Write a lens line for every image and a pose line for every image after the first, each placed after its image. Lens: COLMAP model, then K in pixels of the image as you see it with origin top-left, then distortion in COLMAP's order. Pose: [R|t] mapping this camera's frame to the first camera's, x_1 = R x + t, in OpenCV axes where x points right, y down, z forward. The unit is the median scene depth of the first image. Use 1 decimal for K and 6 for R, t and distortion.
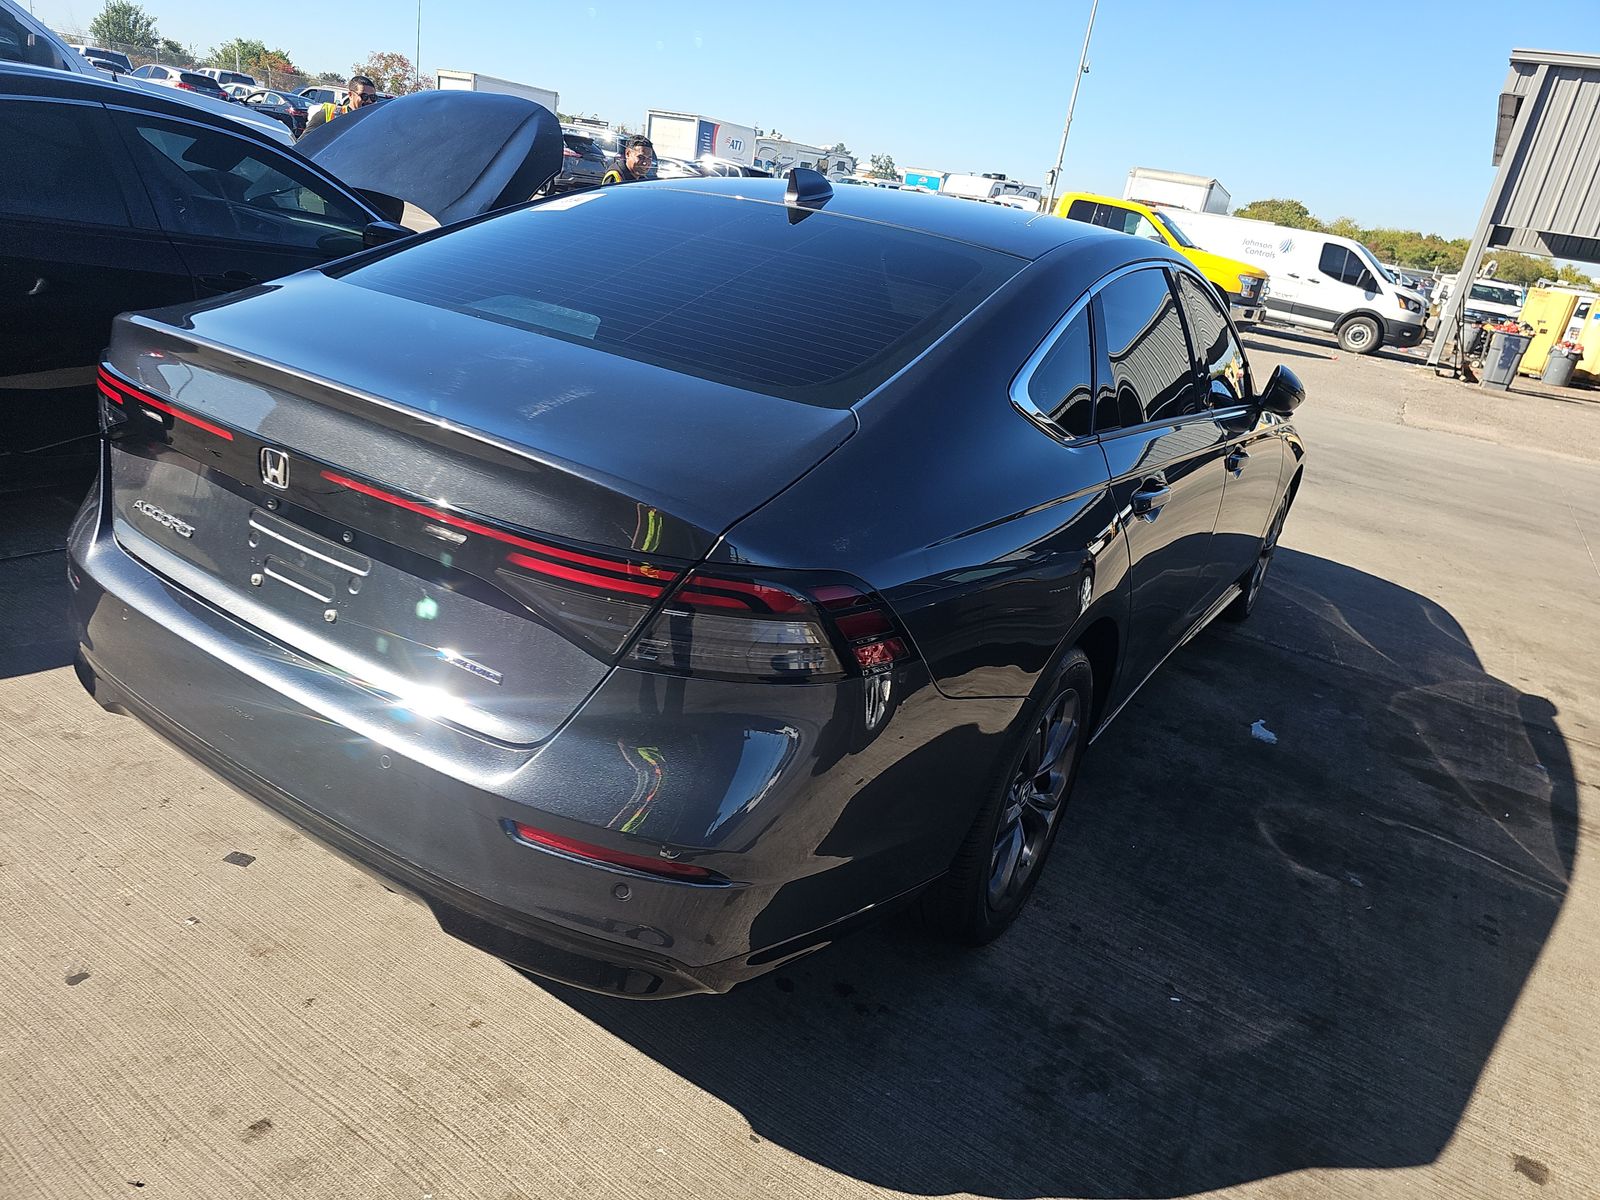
lens RADIAL K [[1106.5, 0, 782.7], [0, 1106.5, 598.4], [0, 0, 1]] dist [0.033181, -0.027718]
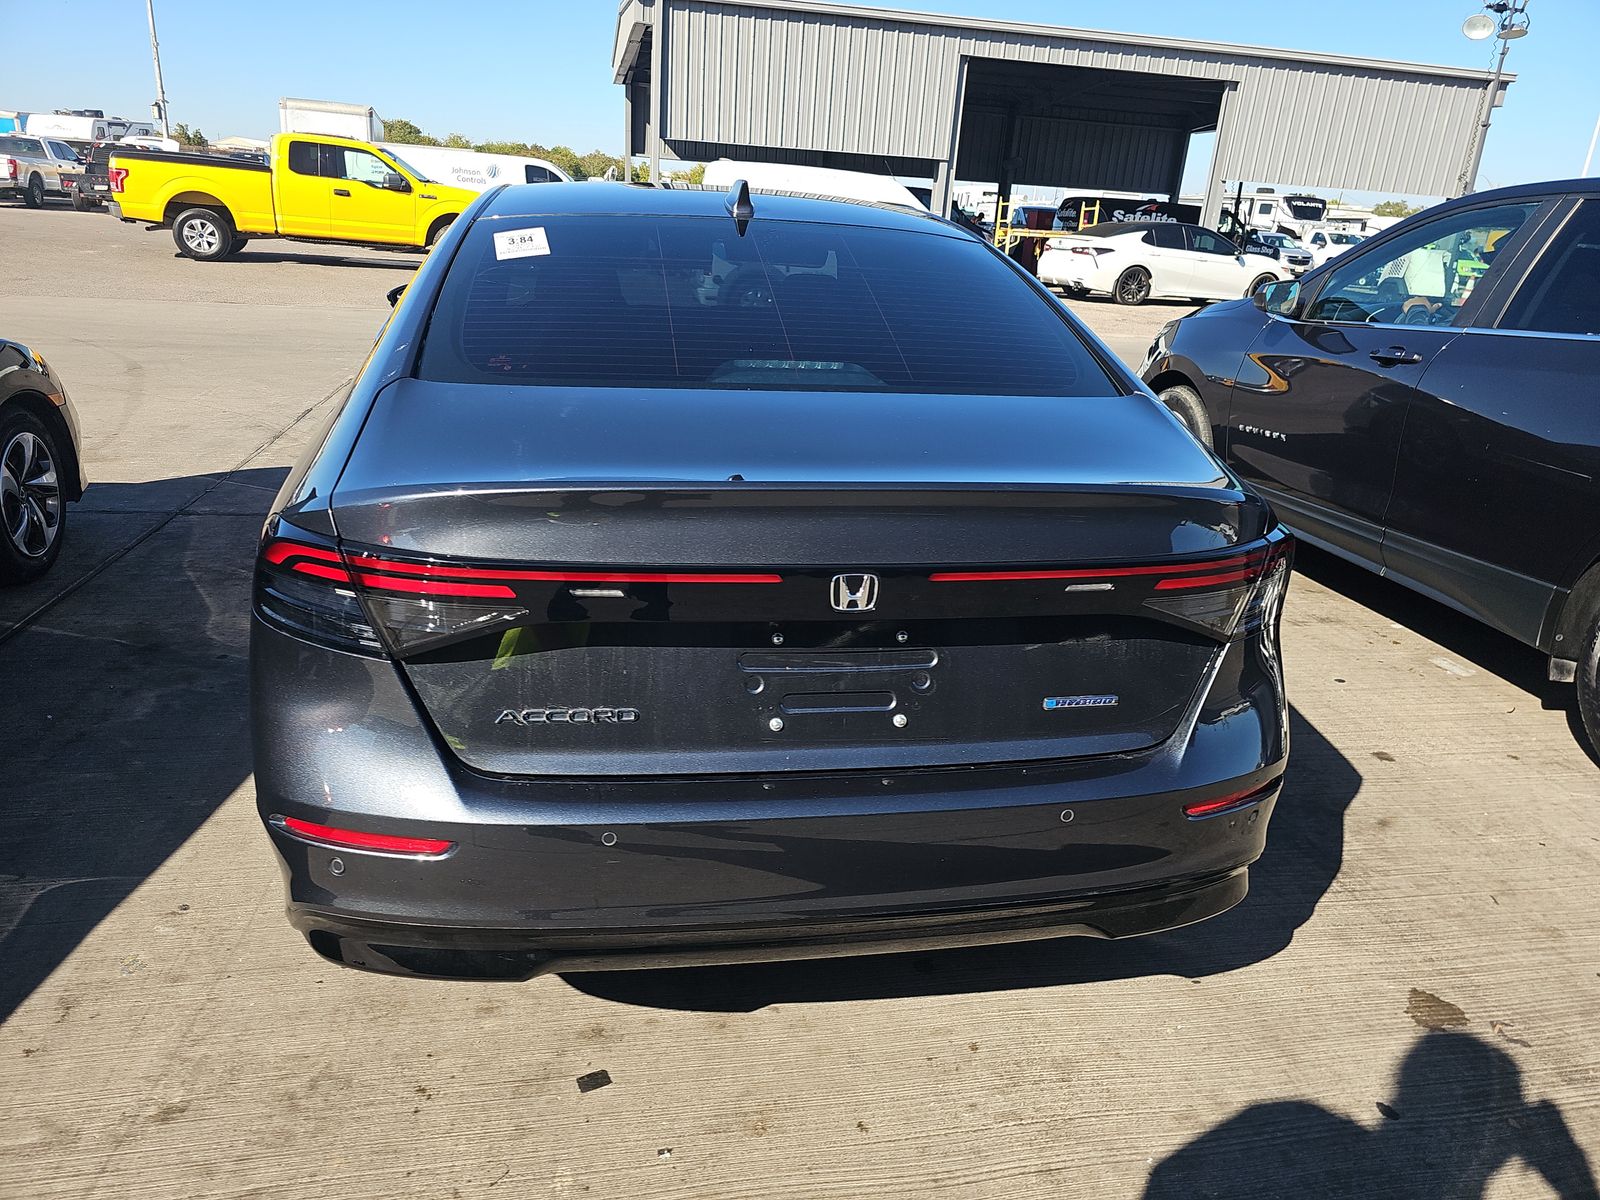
lens RADIAL K [[1106.5, 0, 782.7], [0, 1106.5, 598.4], [0, 0, 1]] dist [0.033181, -0.027718]
pose [[0.718209, -0.328578, 0.613361, -0.682568], [0.288027, 0.942806, 0.167799, -0.181485], [-0.633416, 0.056150, 0.771771, 0.214803]]
